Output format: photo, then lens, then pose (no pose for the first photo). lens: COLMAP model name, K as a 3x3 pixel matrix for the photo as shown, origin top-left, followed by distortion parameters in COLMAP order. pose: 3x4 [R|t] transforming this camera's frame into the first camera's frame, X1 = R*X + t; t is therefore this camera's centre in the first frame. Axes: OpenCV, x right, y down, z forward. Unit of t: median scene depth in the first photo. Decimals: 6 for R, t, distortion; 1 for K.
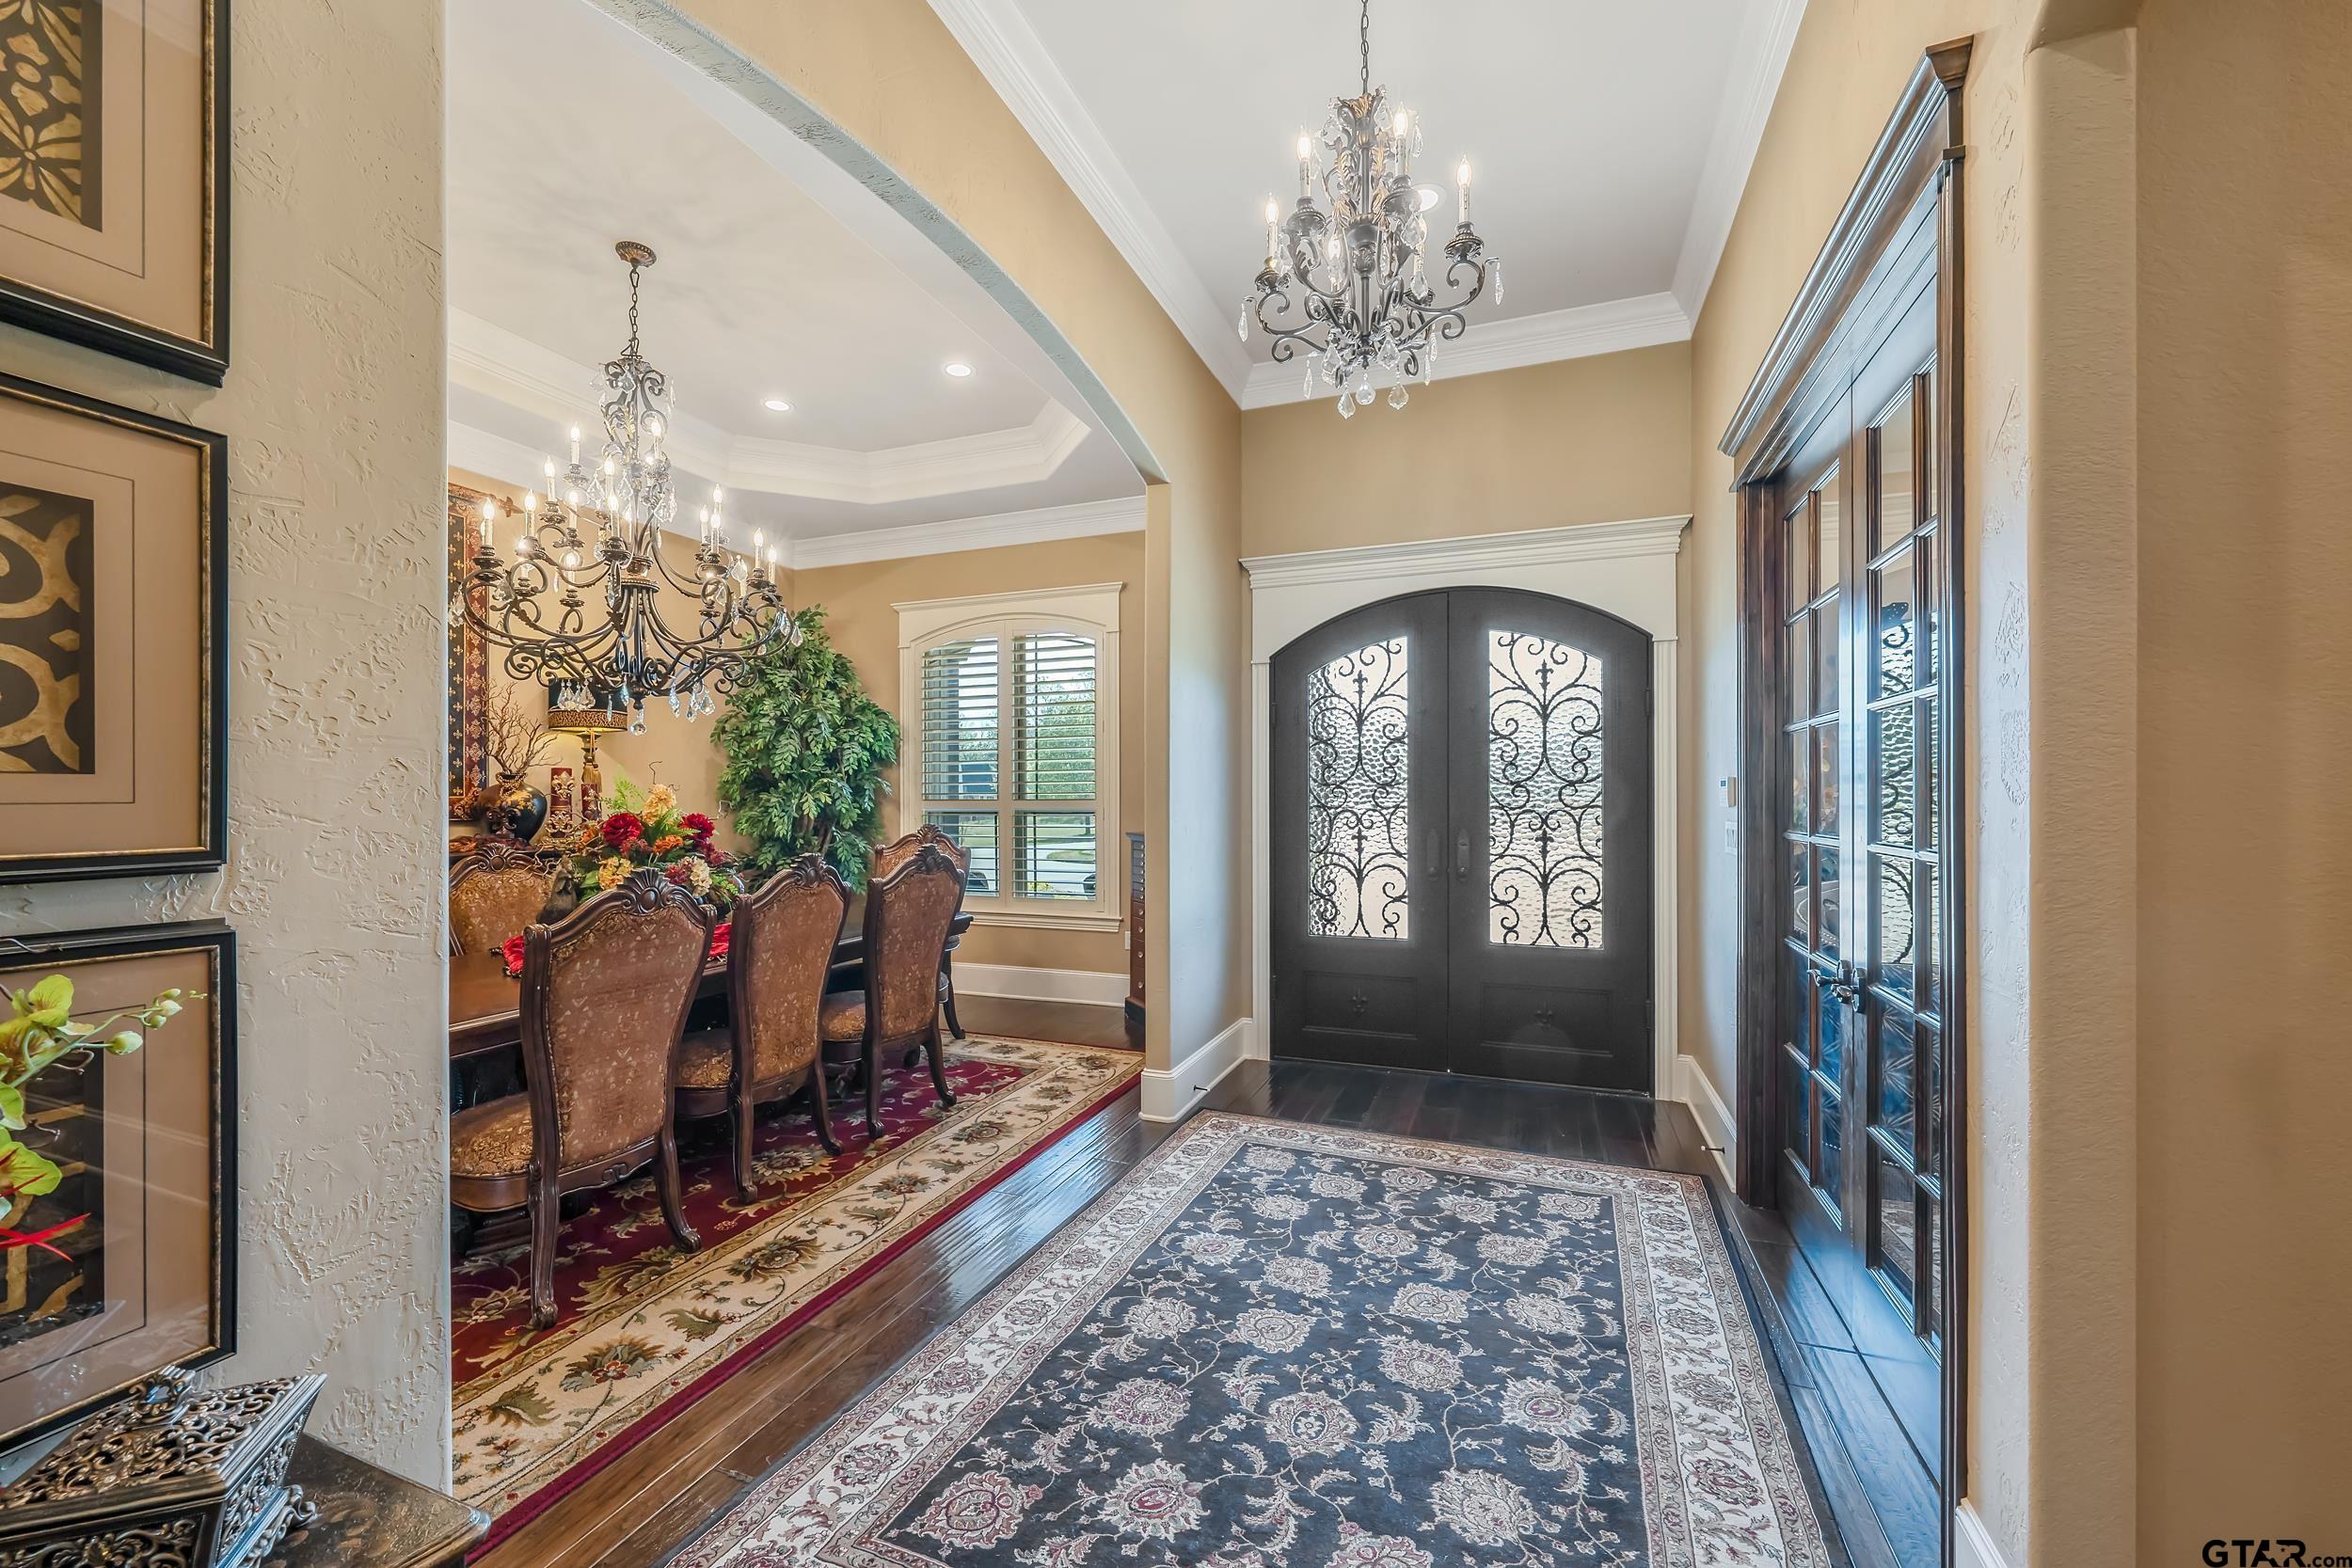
lens RADIAL K [[937.4, 0, 1173.1], [0, 937.4, 794.5], [0, 0, 1]] dist [-0.000008, -0.000001]
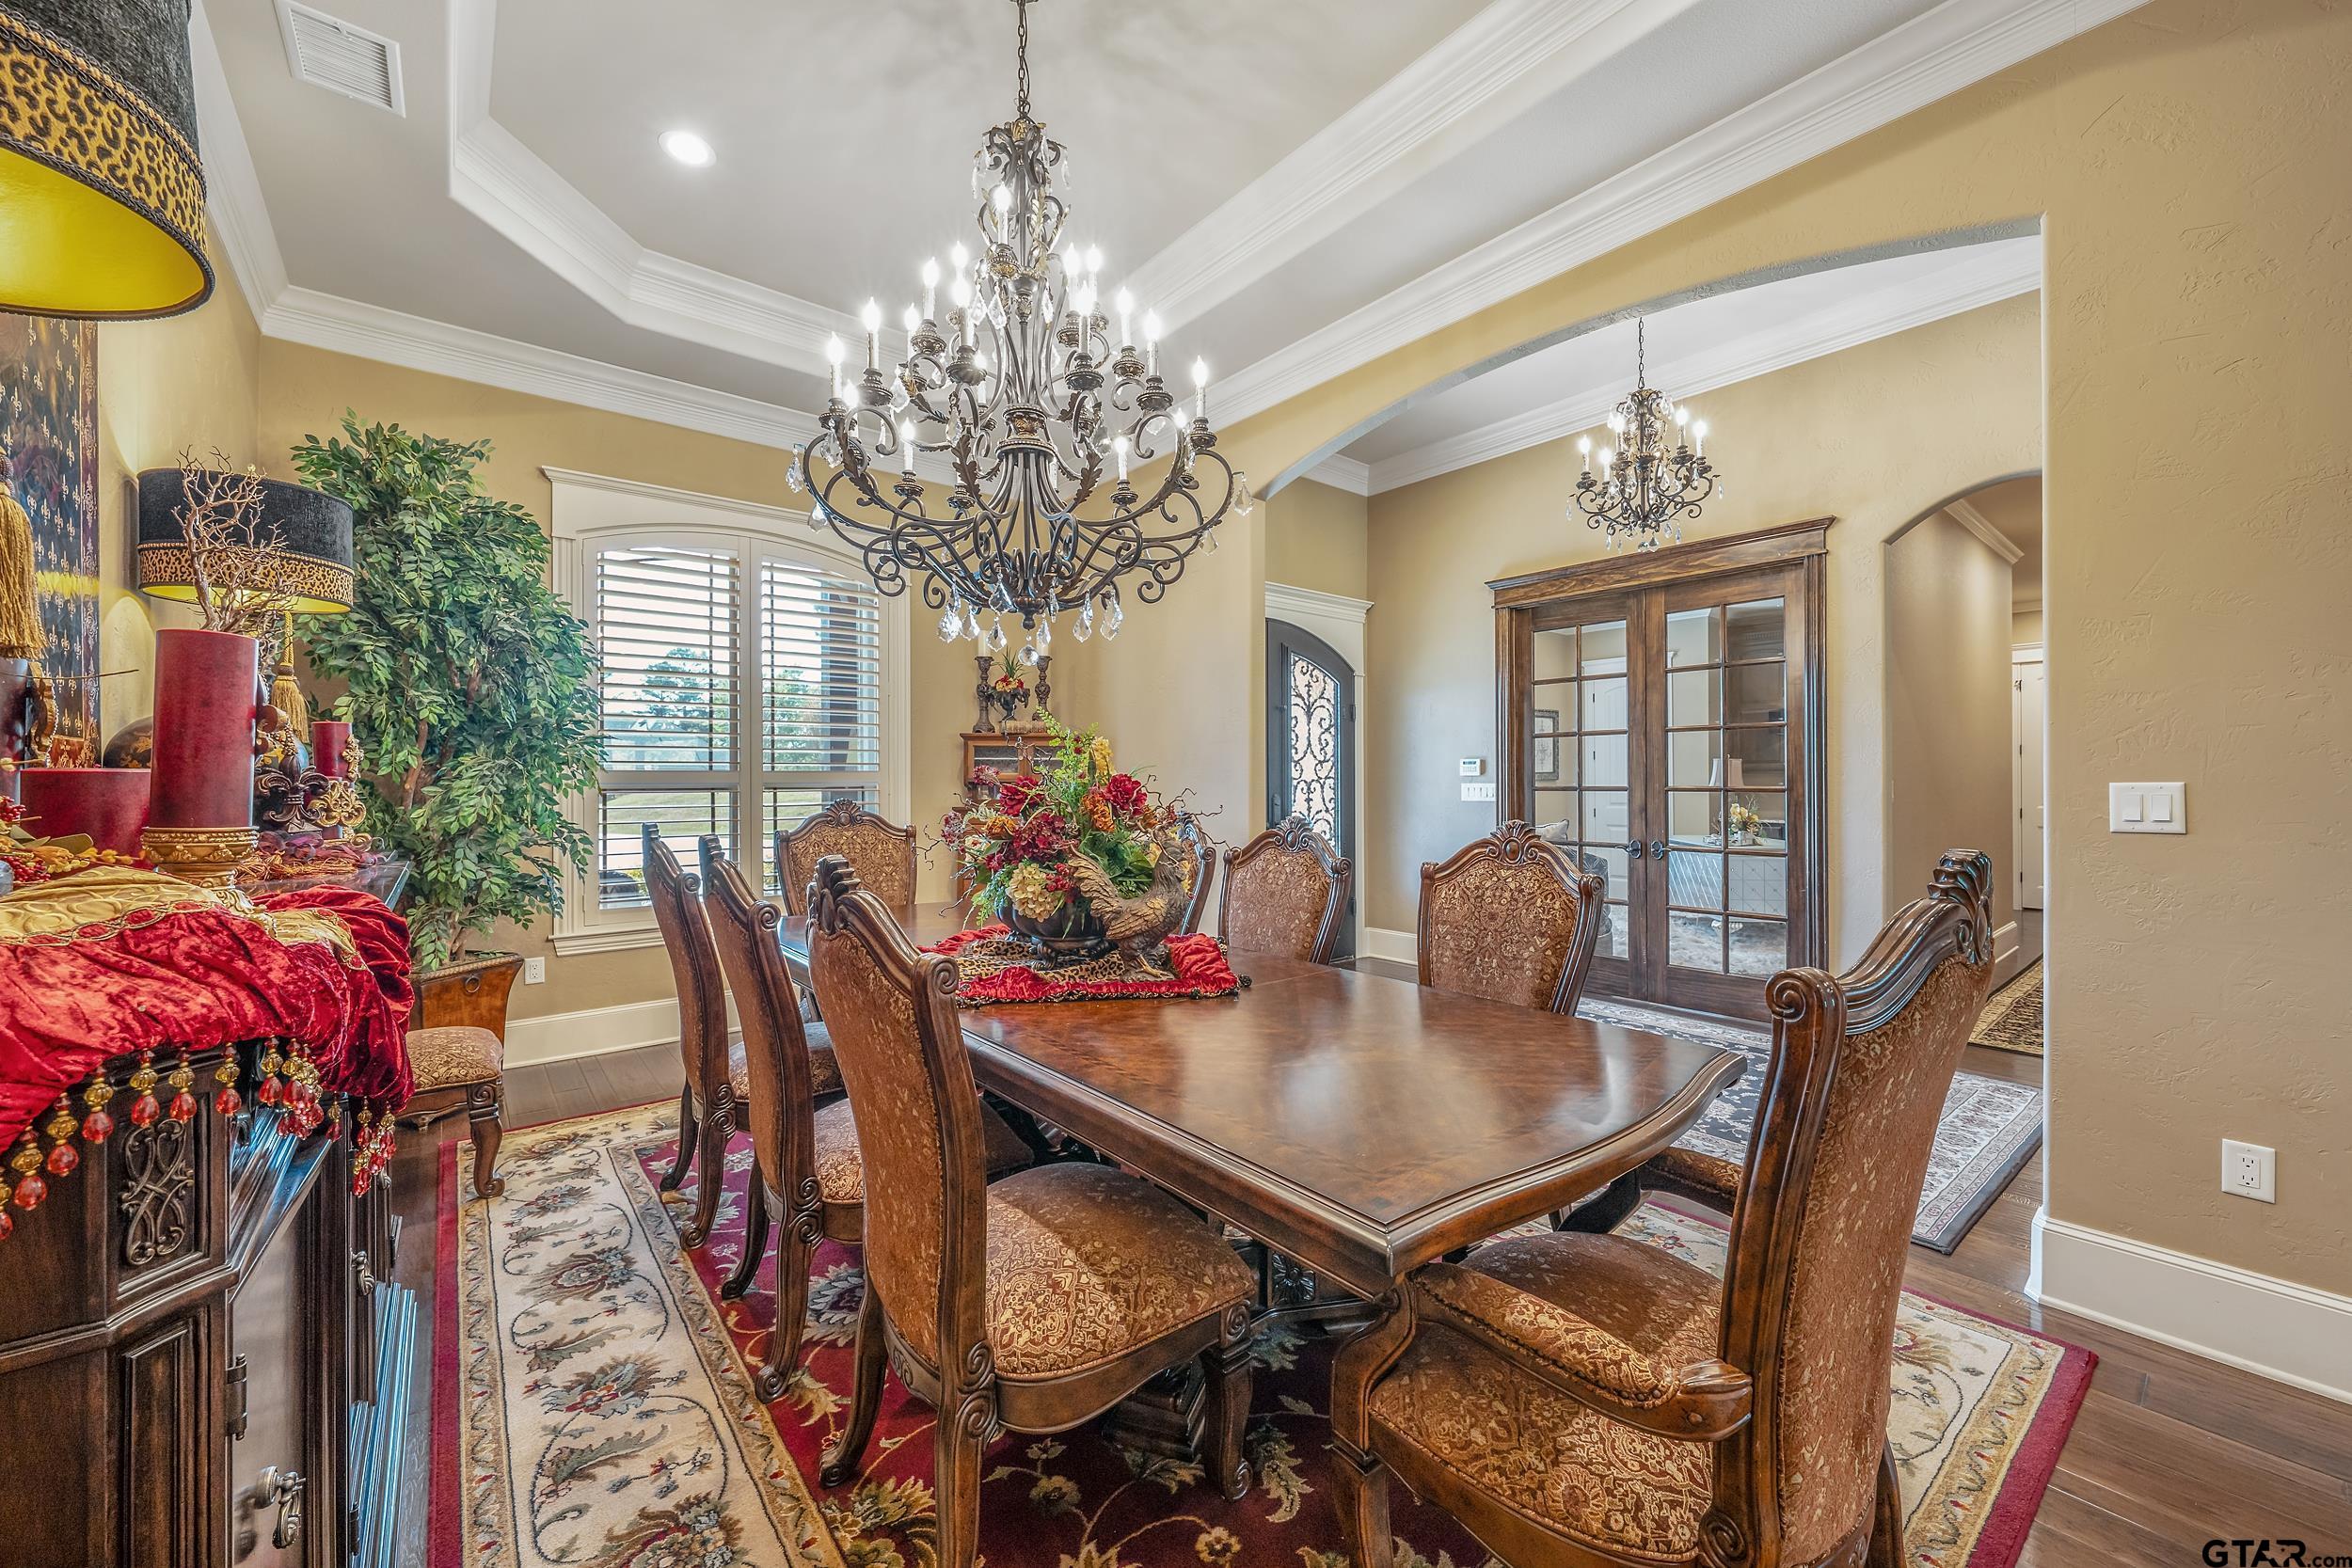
lens RADIAL K [[892.5, 0, 1167.4], [0, 892.5, 774.6], [0, 0, 1]] dist [-0.000664, -0.000094]
pose [[0.498554, 0.013136, 0.866759, -0.988793], [-0.000680, 0.999891, -0.014763, 0.031457], [-0.866859, 0.006771, 0.498508, 0.518793]]
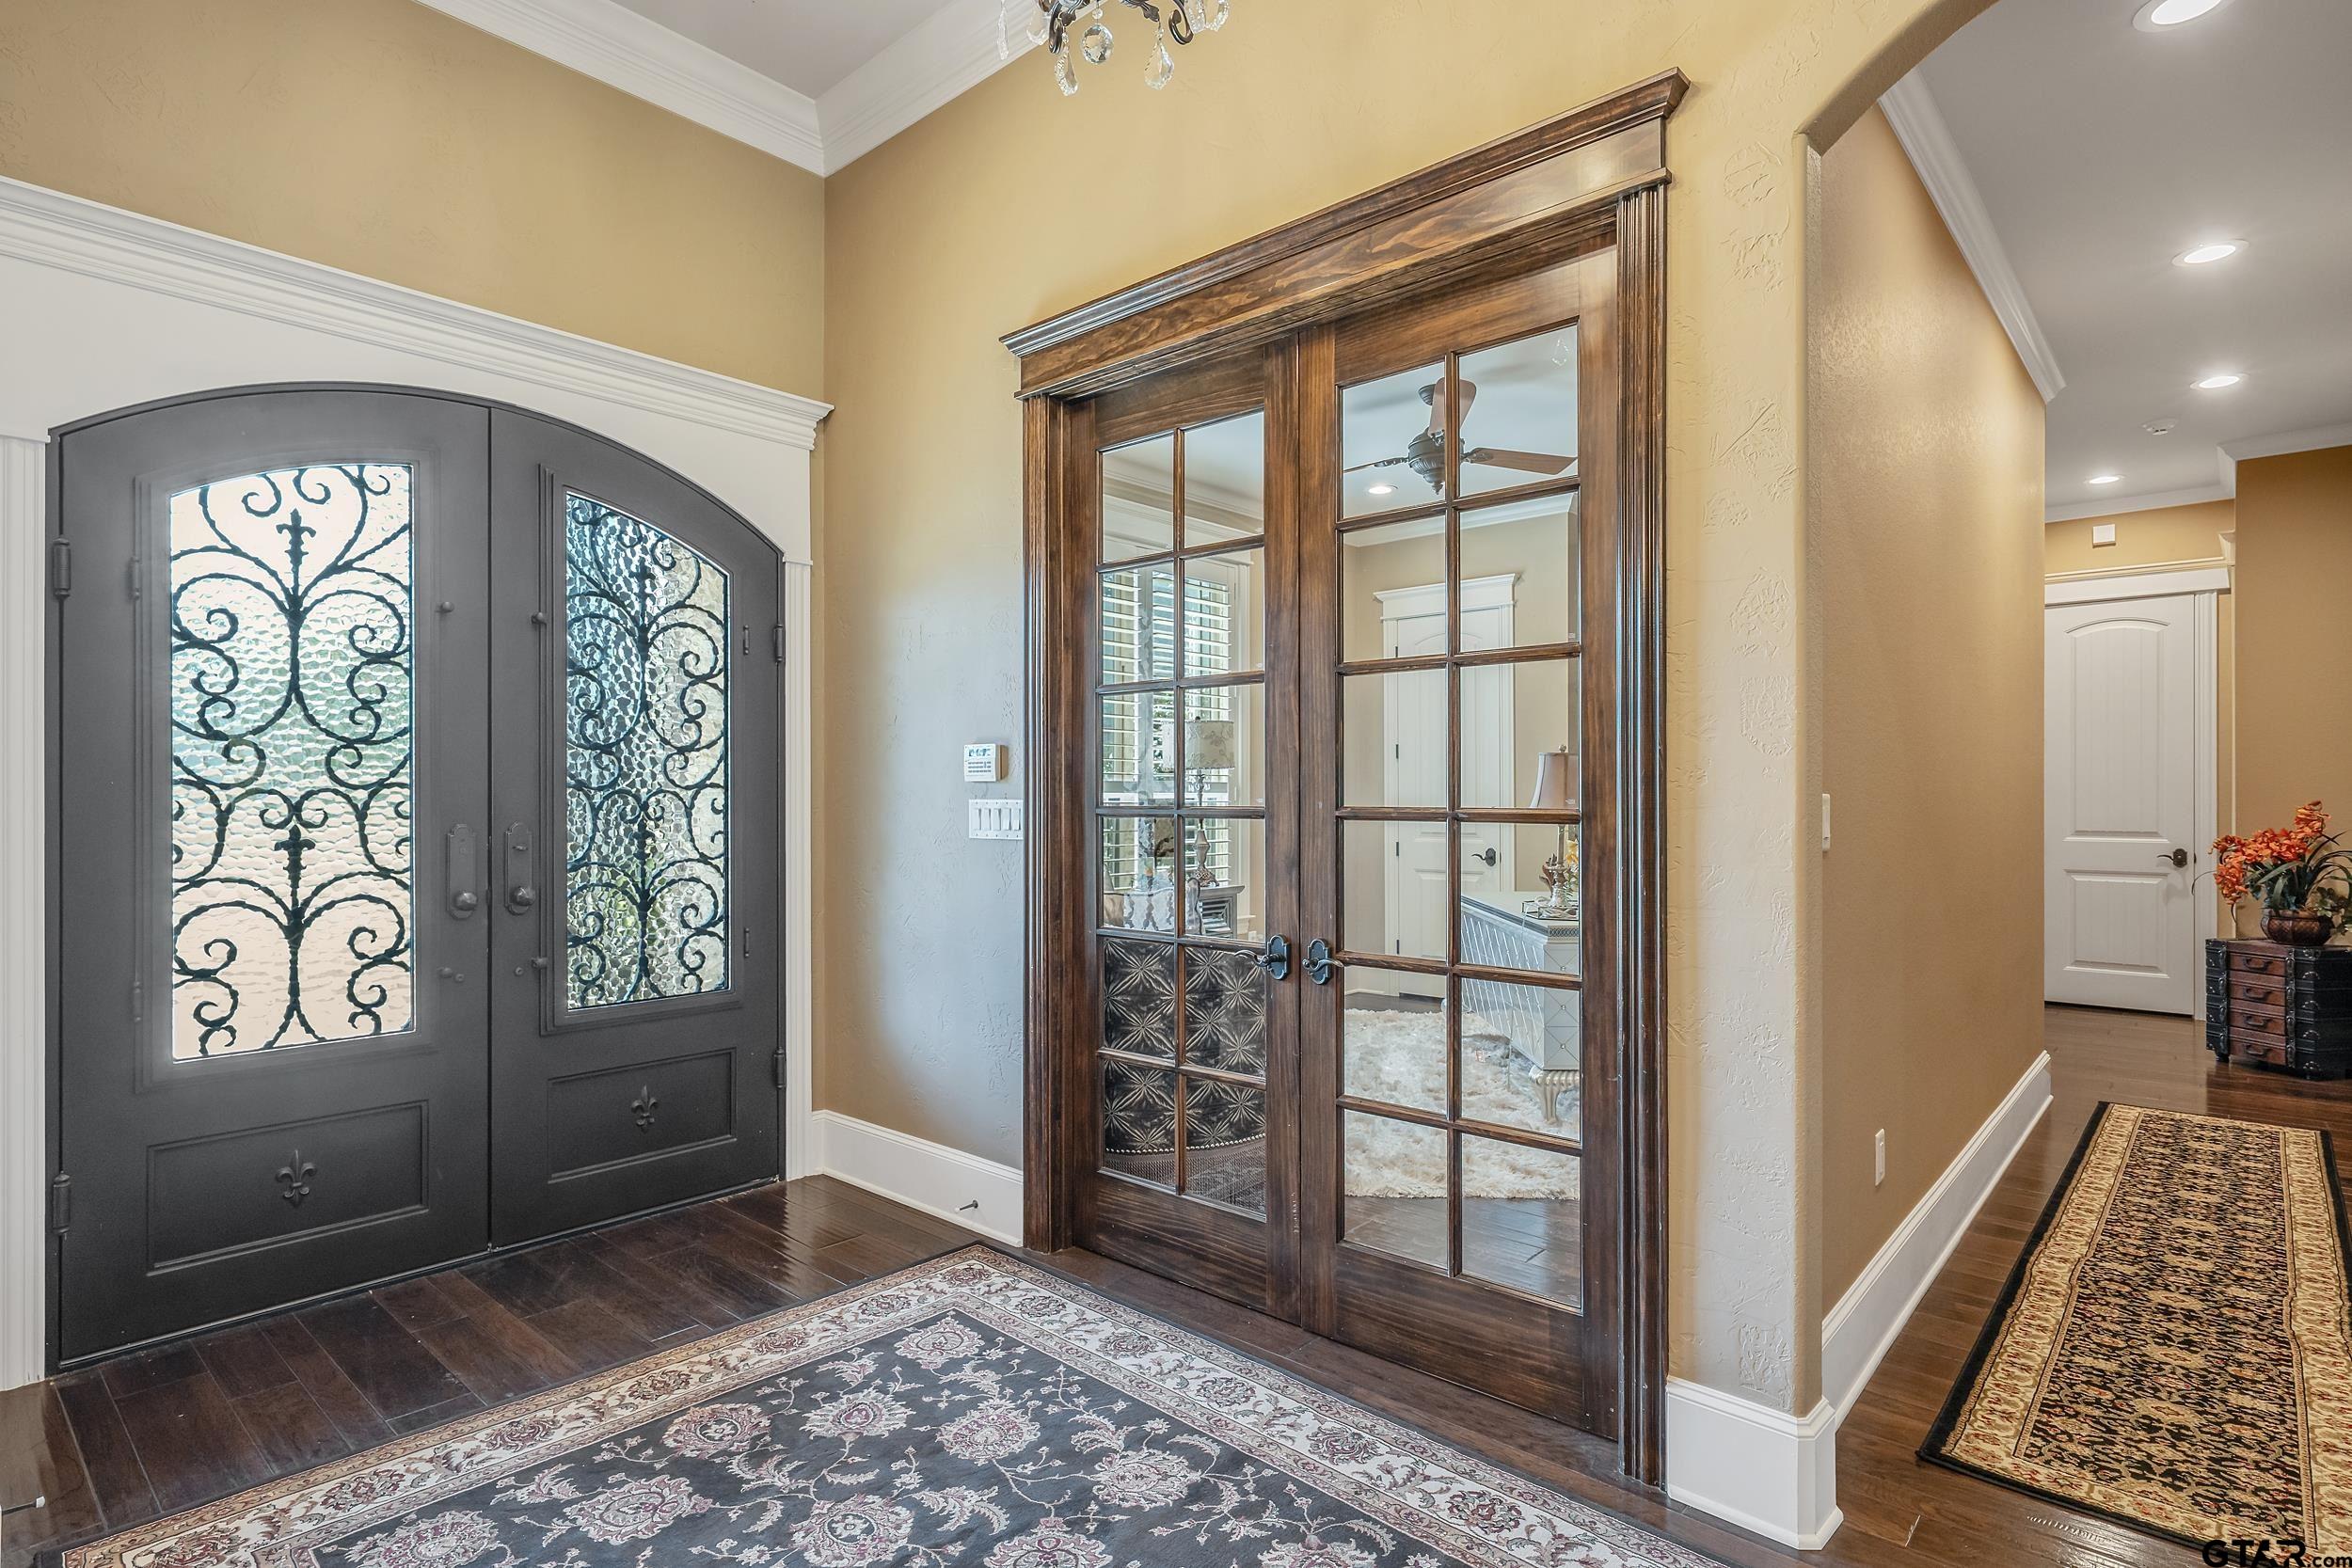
lens RADIAL K [[1196.0, 0, 1171.3], [0, 1196.0, 794.5], [0, 0, 1]] dist [0.002865, -0.000163]
pose [[0.358685, 0.004119, 0.933450, -0.257770], [-0.000103, 0.999990, -0.004373, 0.024560], [-0.933459, 0.001472, 0.358682, 0.382659]]
